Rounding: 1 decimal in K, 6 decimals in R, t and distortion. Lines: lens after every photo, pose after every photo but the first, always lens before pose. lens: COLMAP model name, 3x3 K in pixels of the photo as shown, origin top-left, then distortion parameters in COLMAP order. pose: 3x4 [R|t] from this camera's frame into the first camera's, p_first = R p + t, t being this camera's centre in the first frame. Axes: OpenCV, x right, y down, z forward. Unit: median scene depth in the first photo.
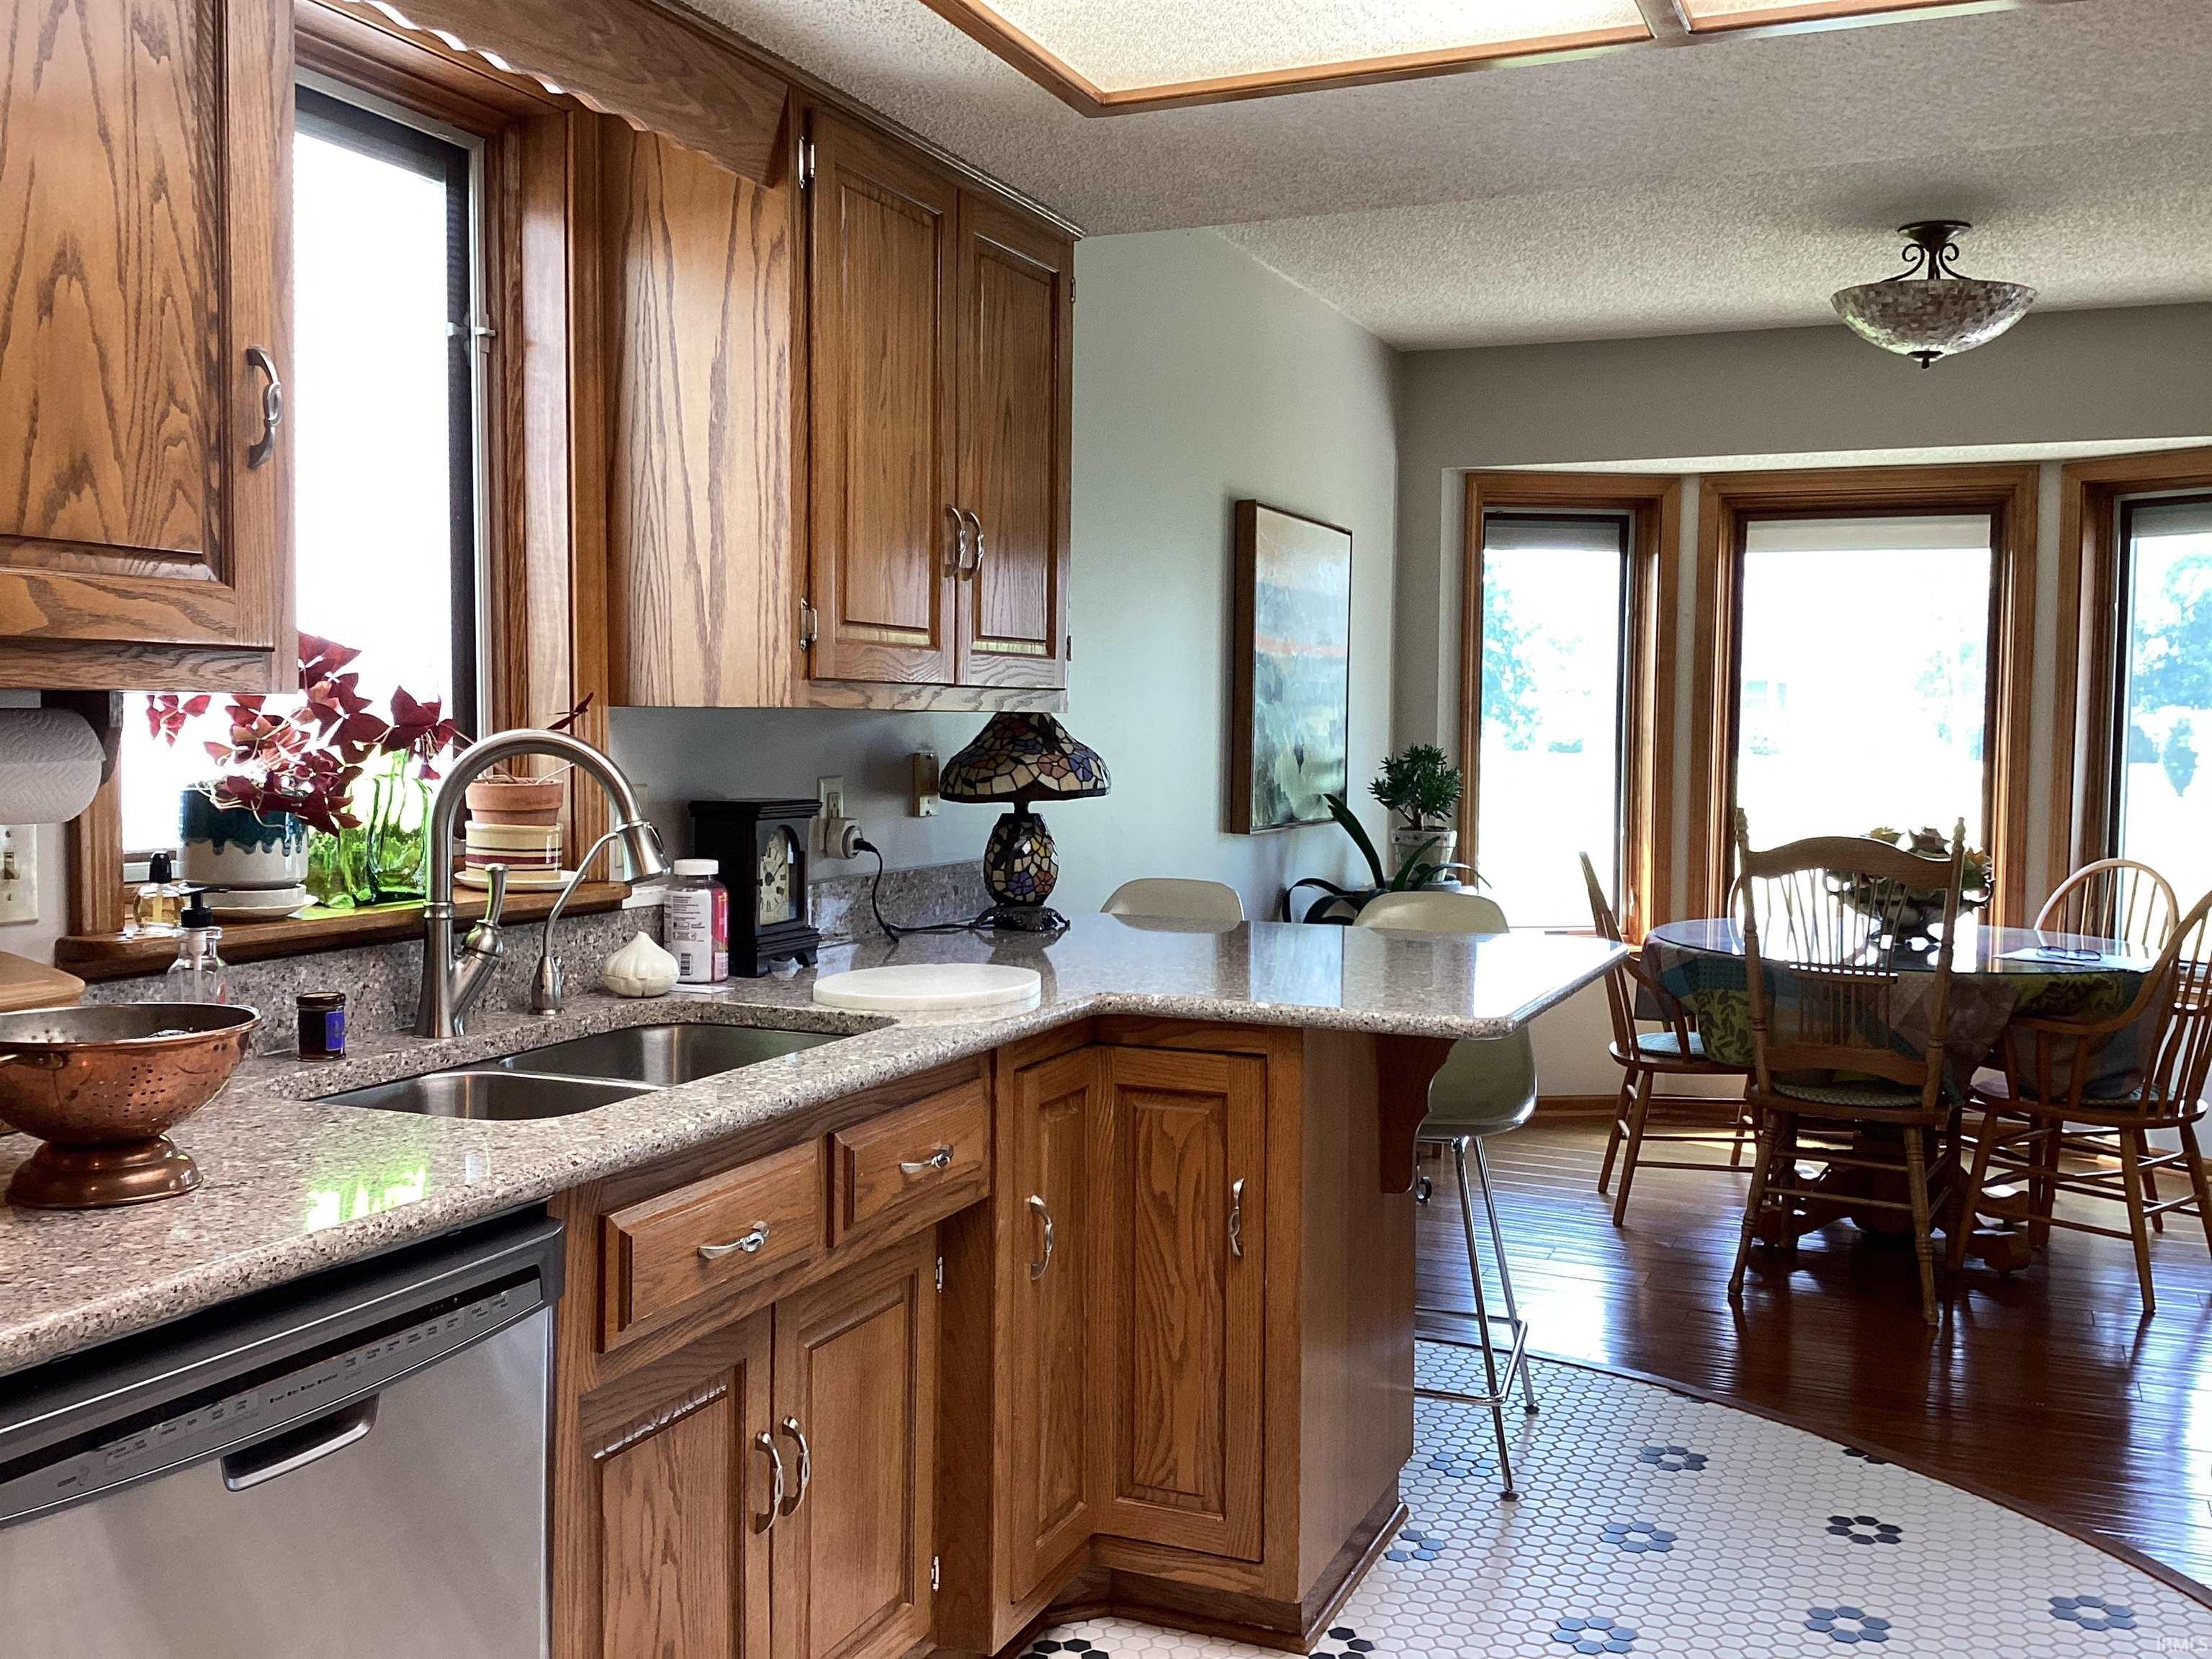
lens RADIAL K [[2047.5, 0, 1088.3], [0, 2047.5, 813.0], [0, 0, 1]] dist [0.036326, 0.000000]
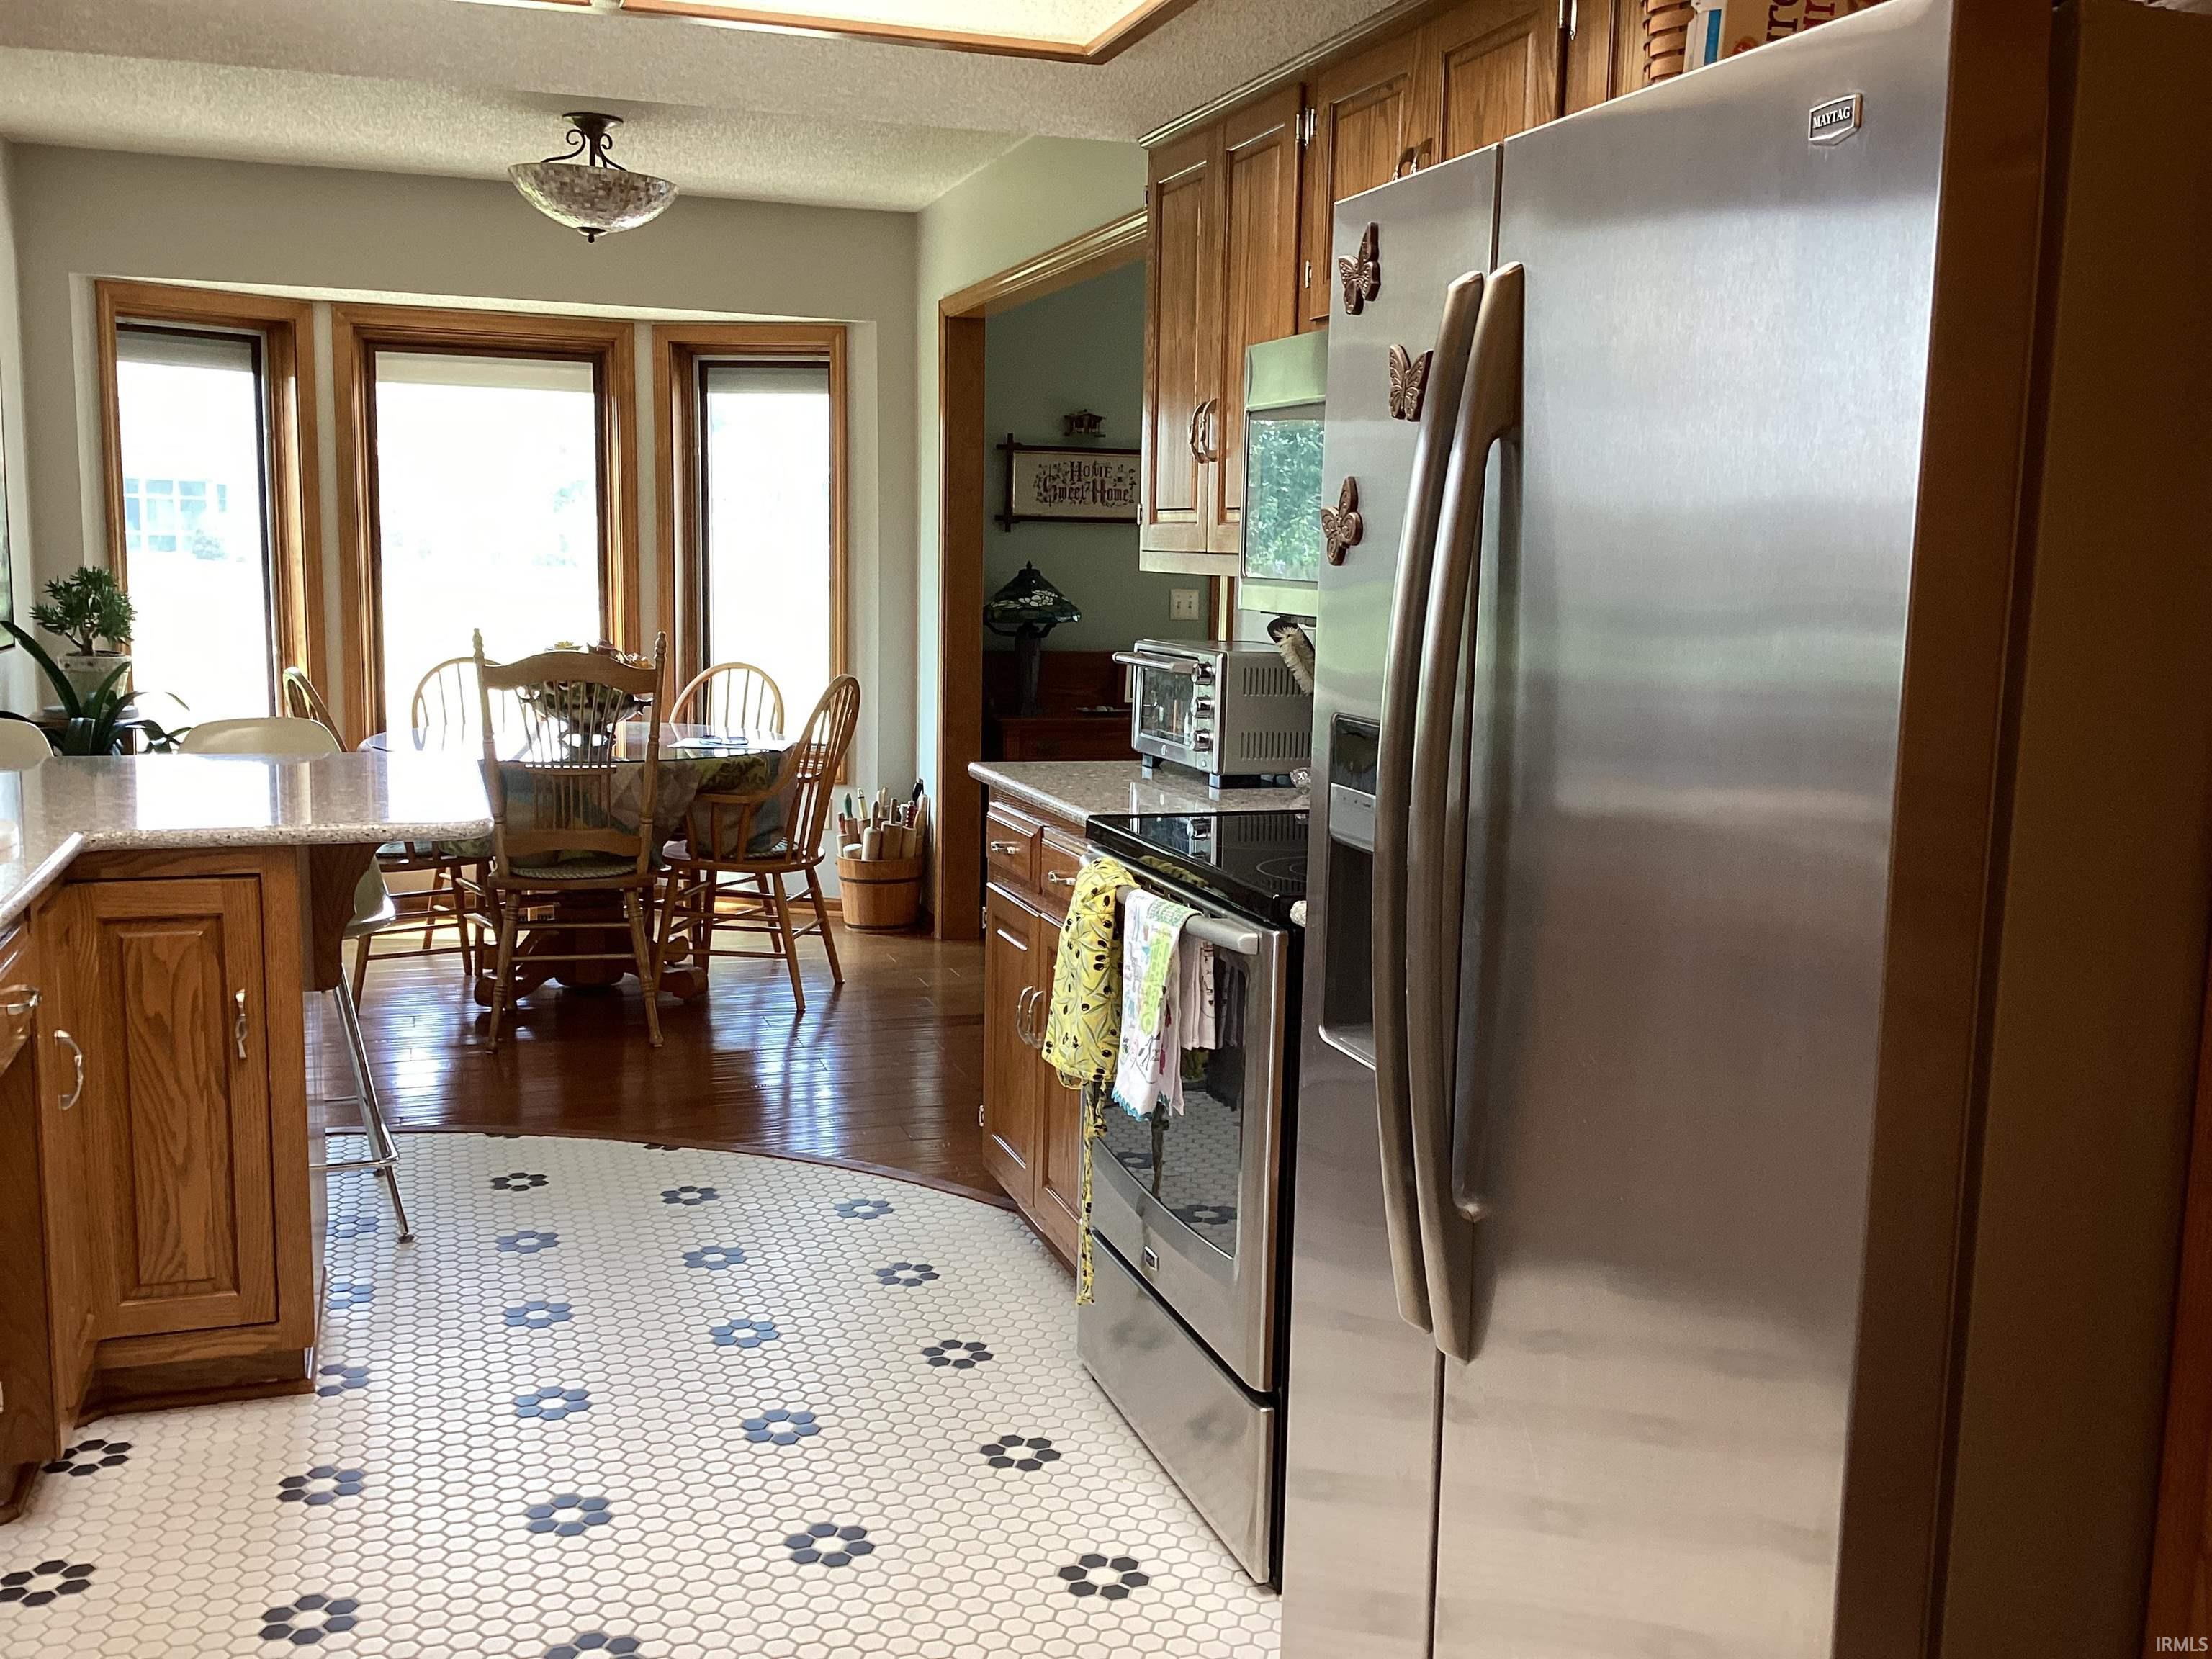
lens RADIAL K [[2047.5, 0, 1086.4], [0, 2047.5, 834.5], [0, 0, 1]] dist [0.036326, 0.000000]
pose [[0.746189, -0.091480, 0.659419, -0.188655], [0.020720, 0.993225, 0.114342, -0.012527], [-0.665412, -0.071657, 0.743029, -0.070208]]
